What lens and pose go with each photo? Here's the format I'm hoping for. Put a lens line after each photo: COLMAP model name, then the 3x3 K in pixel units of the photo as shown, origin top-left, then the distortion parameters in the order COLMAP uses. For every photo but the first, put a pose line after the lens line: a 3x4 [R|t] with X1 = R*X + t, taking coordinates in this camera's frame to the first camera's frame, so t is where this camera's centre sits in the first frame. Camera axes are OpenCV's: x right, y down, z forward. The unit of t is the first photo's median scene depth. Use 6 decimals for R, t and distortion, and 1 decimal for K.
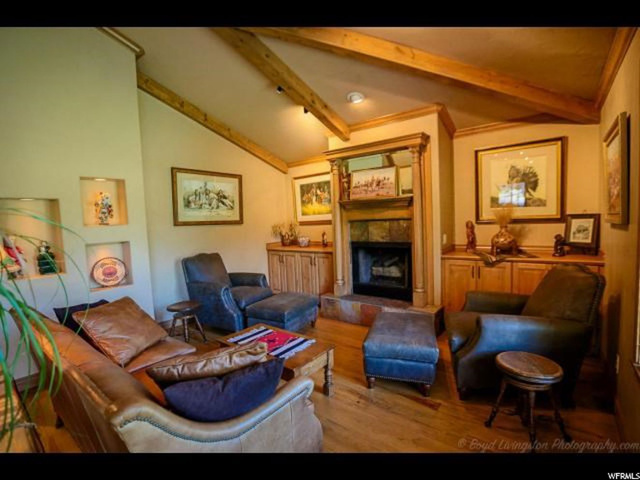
lens RADIAL K [[309.3, 0, 316.8], [0, 309.3, 240.8], [0, 0, 1]] dist [-0.061174, 0.023144]
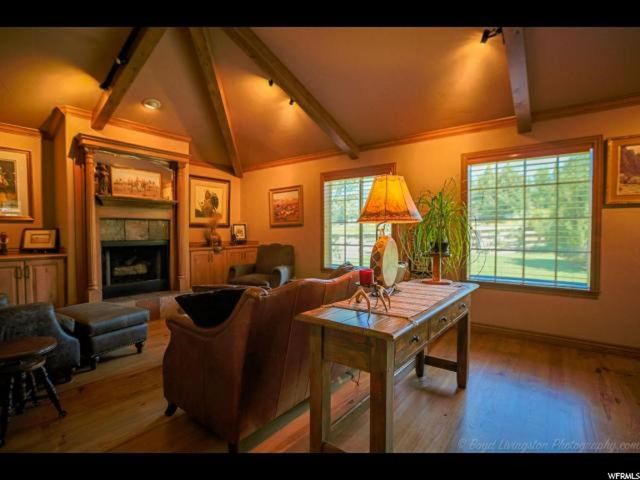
lens RADIAL K [[309.3, 0, 316.8], [0, 309.3, 240.8], [0, 0, 1]] dist [-0.061174, 0.023144]
pose [[-0.011166, 0.005111, 0.999925, -0.864521], [0.059489, 0.998219, -0.004438, 0.047751], [-0.998167, 0.059435, -0.011450, 0.421723]]
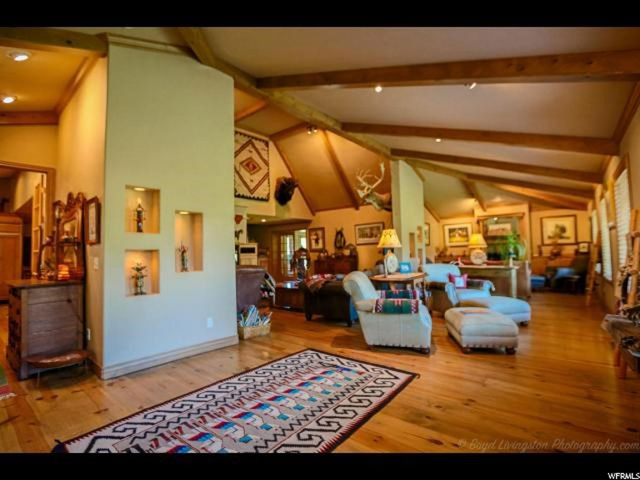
lens RADIAL K [[309.3, 0, 316.8], [0, 309.3, 240.8], [0, 0, 1]] dist [-0.061174, 0.023144]
pose [[0.999494, 0.004140, -0.031539, -1.267483], [-0.007242, 0.995070, -0.098906, 0.164791], [0.030974, 0.099084, 0.994597, -1.551122]]
